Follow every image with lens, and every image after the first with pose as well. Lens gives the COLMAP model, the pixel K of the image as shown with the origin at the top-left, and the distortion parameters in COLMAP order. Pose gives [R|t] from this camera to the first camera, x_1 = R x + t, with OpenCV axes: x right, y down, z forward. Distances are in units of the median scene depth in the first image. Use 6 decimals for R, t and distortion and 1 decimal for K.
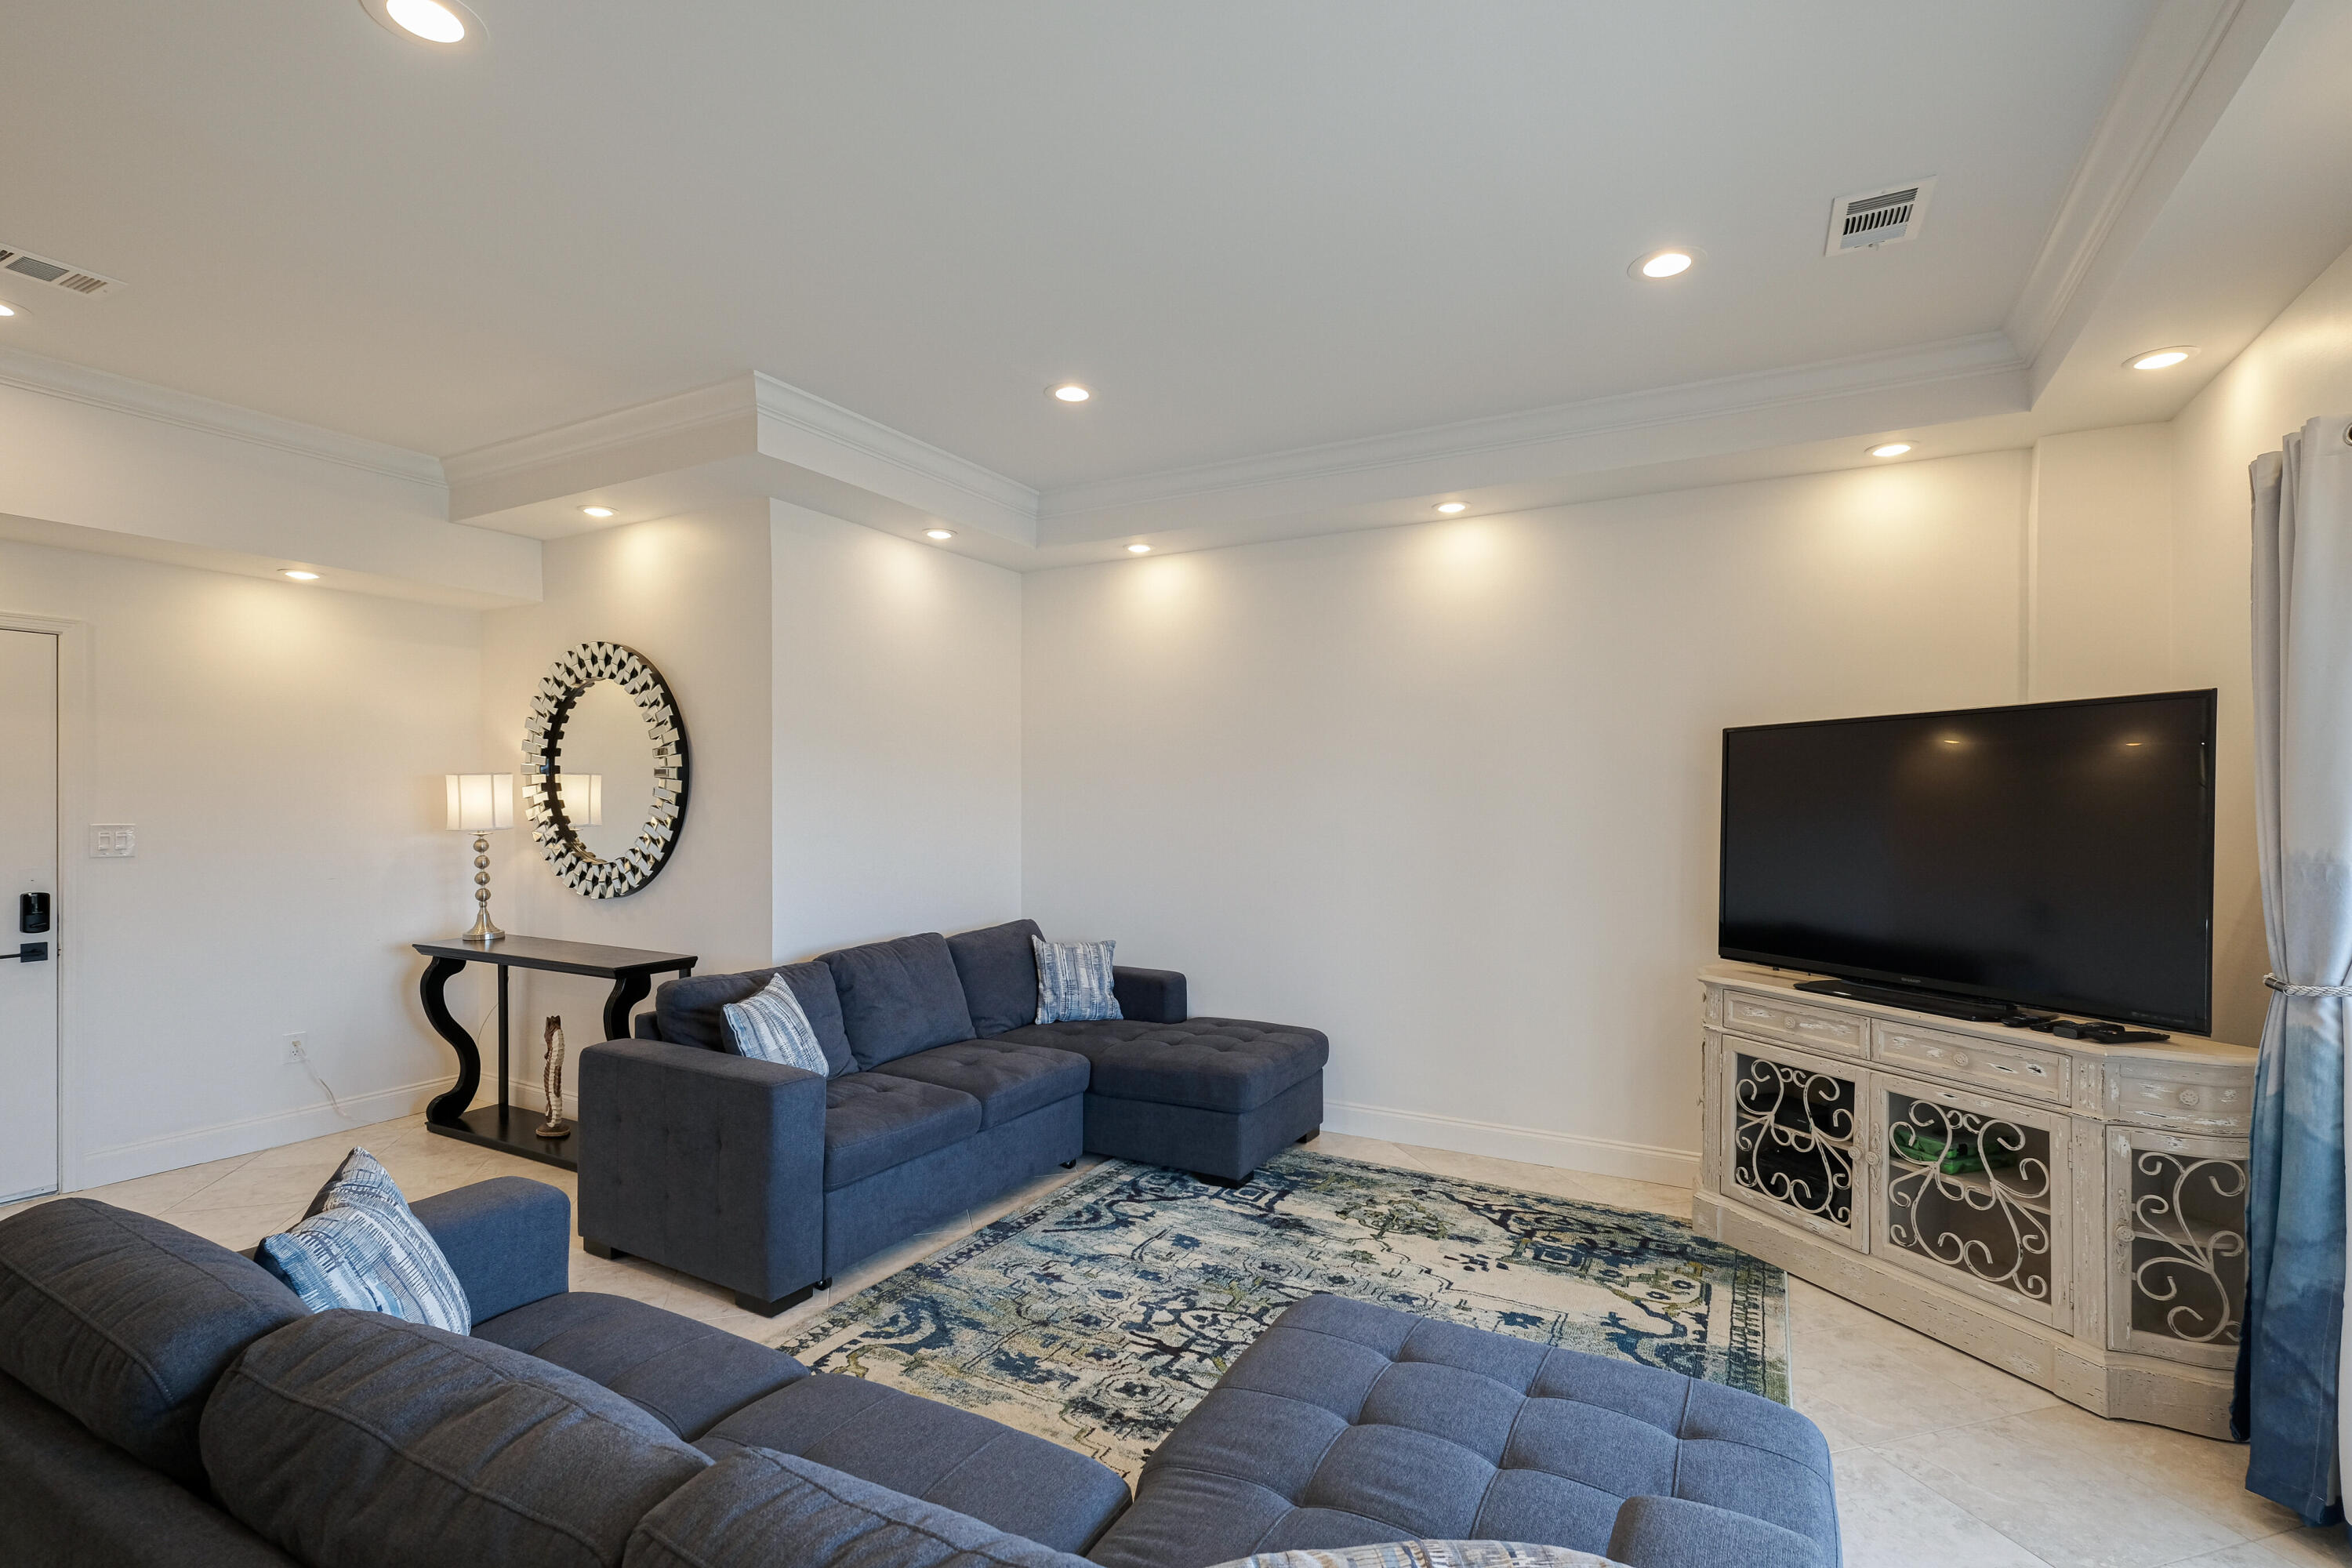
lens RADIAL K [[1065.5, 0, 1190.2], [0, 1065.5, 798.5], [0, 0, 1]] dist [-0.004153, 0.002705]
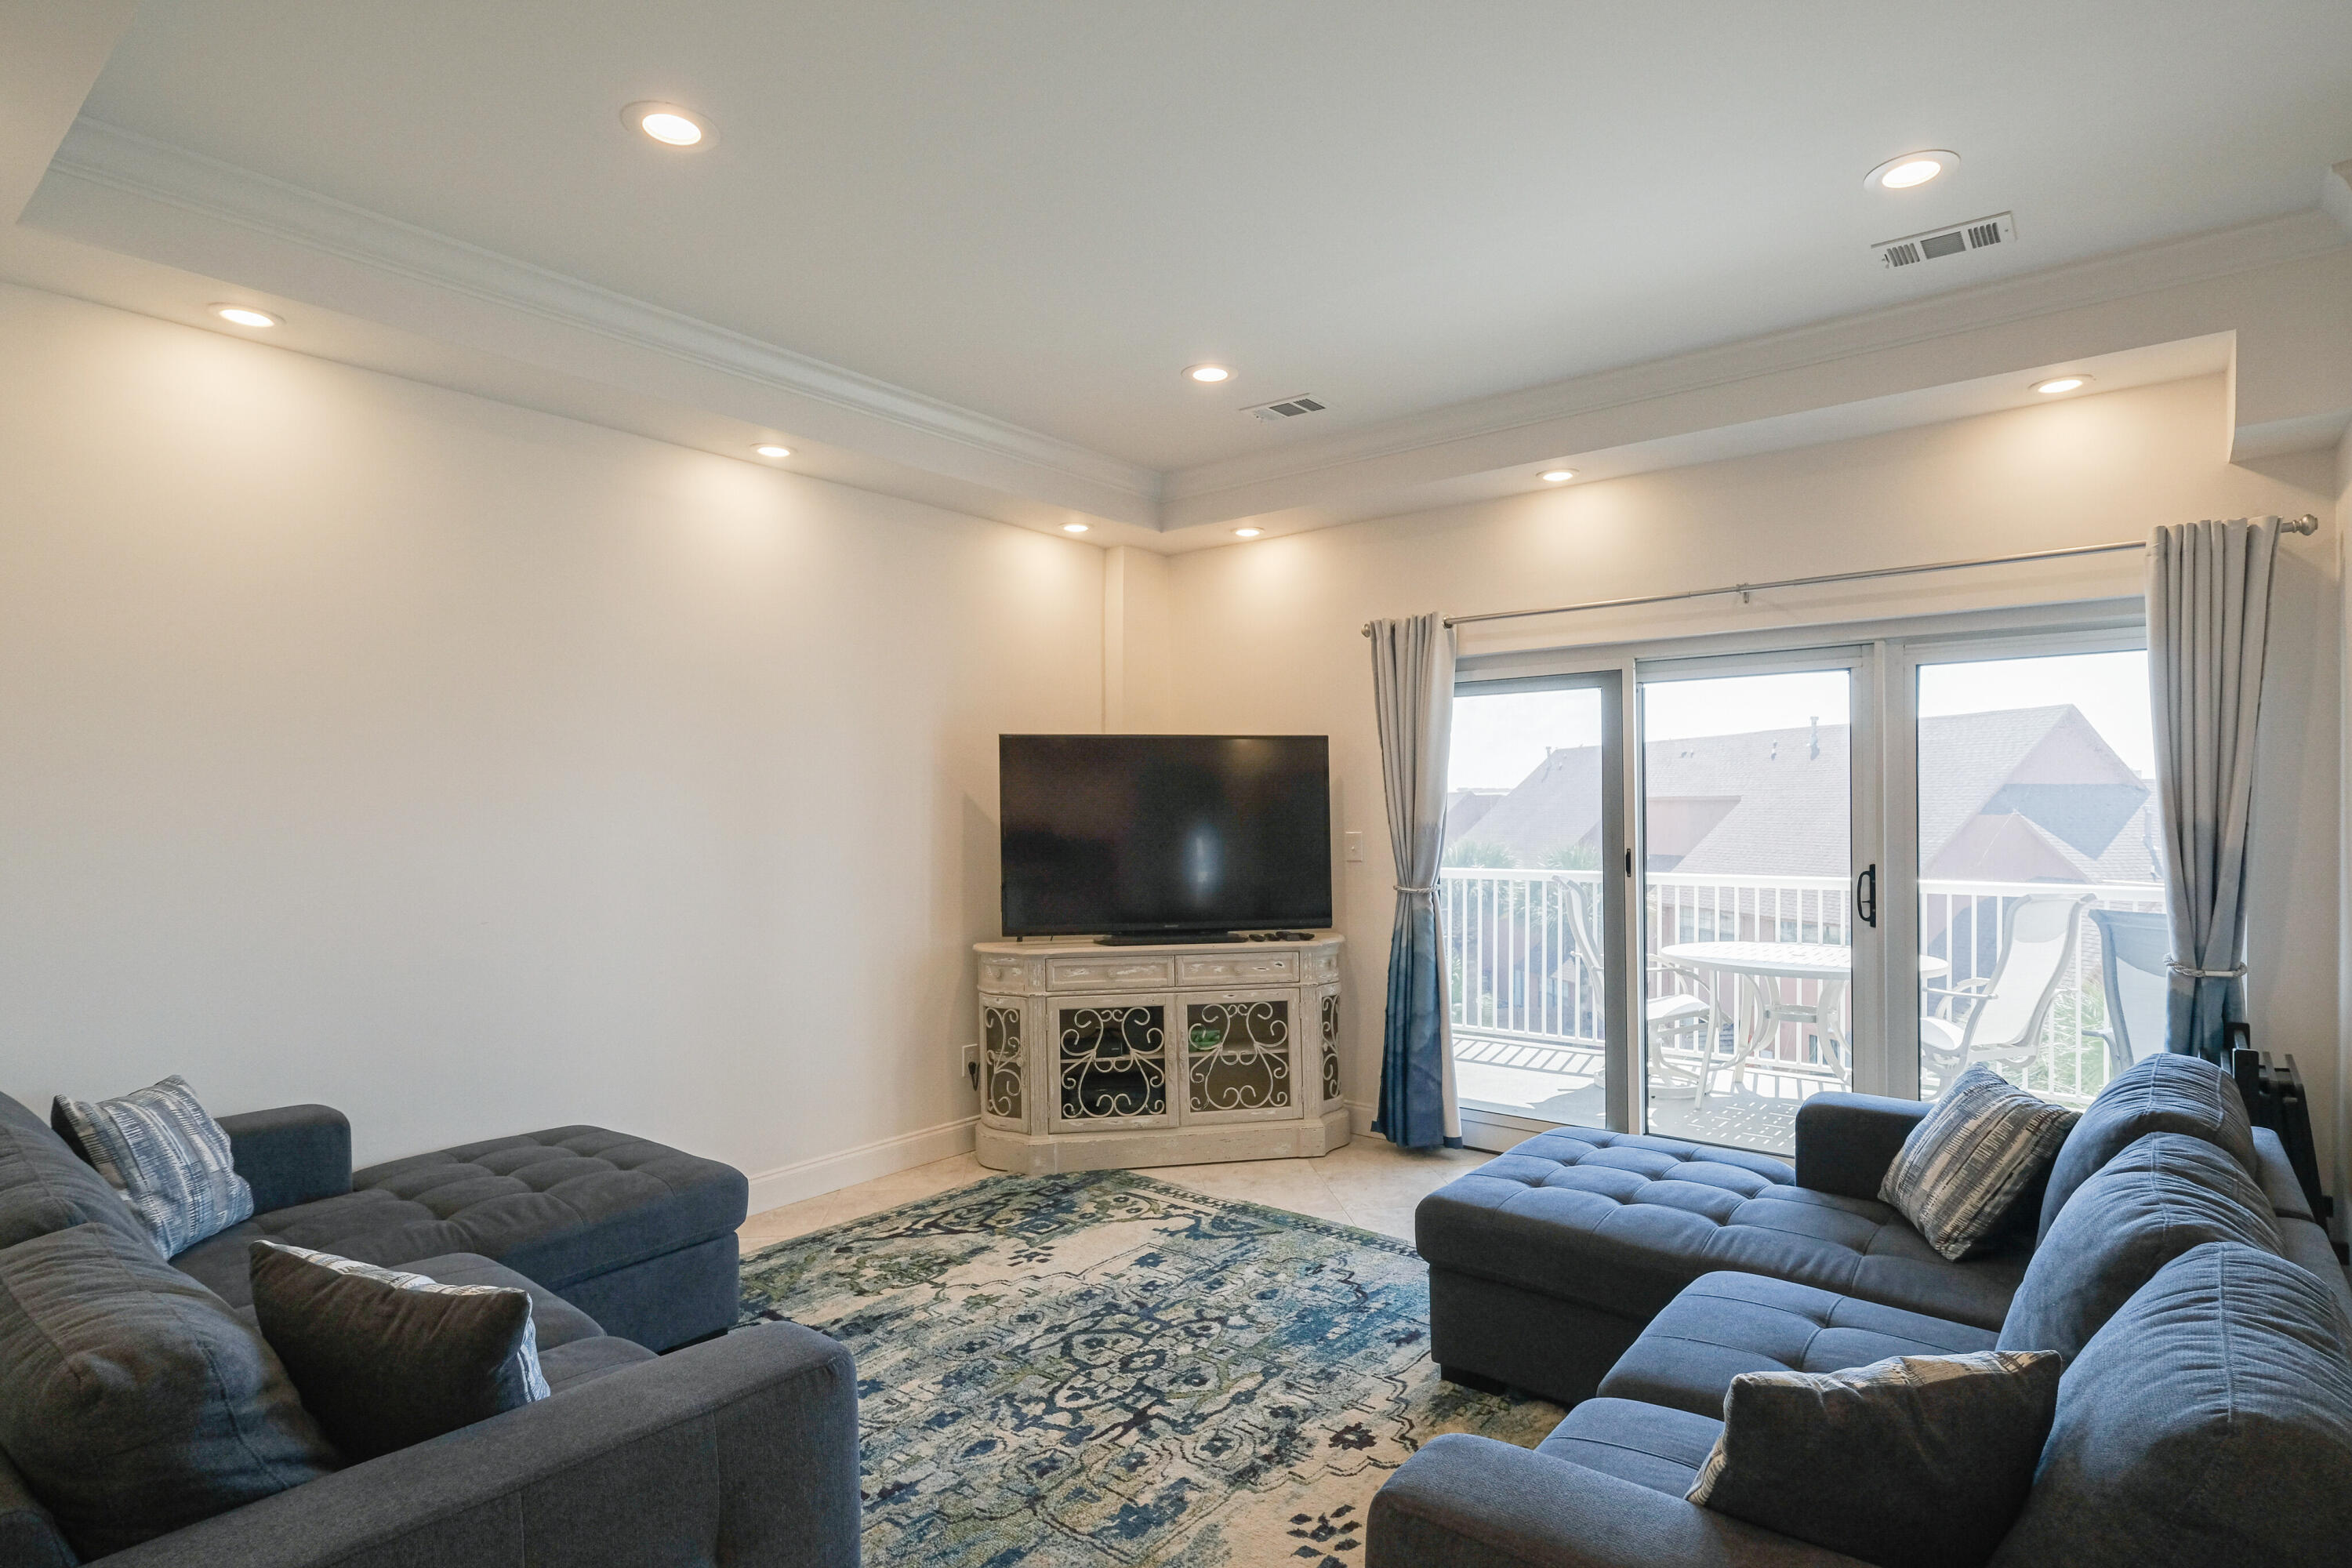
lens RADIAL K [[1213.4, 0, 1168.9], [0, 1213.4, 807.3], [0, 0, 1]] dist [0.002266, 0.002014]
pose [[0.183277, -0.003203, 0.983056, -0.719925], [0.000519, 0.999995, 0.003162, 0.007935], [-0.983061, -0.000069, 0.183278, 0.573831]]
